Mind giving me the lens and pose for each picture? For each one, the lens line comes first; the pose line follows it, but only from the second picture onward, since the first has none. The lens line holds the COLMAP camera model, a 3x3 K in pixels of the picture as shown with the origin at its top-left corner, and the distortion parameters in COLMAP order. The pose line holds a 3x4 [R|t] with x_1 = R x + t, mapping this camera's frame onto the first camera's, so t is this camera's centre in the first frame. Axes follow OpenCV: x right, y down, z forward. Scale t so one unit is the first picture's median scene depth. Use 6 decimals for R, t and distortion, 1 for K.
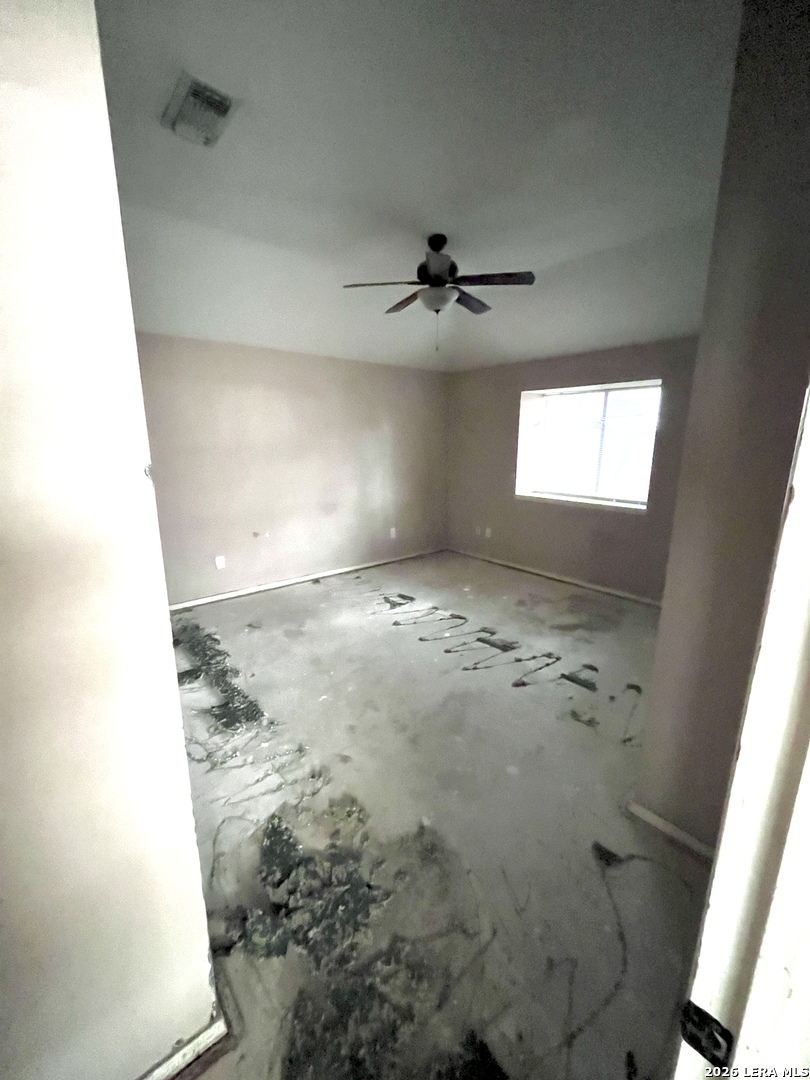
lens RADIAL K [[438.8, 0, 404.2], [0, 438.8, 539.7], [0, 0, 1]] dist [-0.004302, 0.000589]
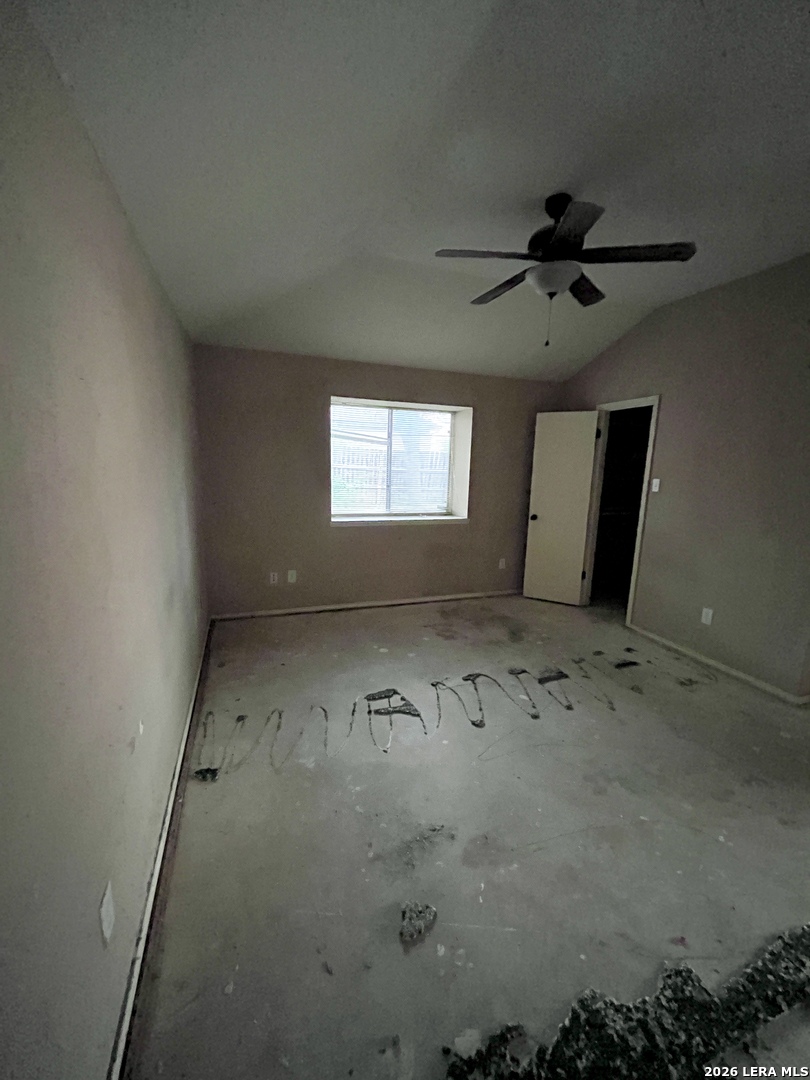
lens RADIAL K [[438.8, 0, 406.1], [0, 438.8, 540.9], [0, 0, 1]] dist [-0.004302, 0.000589]
pose [[0.338991, -0.164698, 0.926261, -0.604097], [0.182558, 0.977359, 0.106972, -0.171214], [-0.922907, 0.132834, 0.361383, 0.766456]]
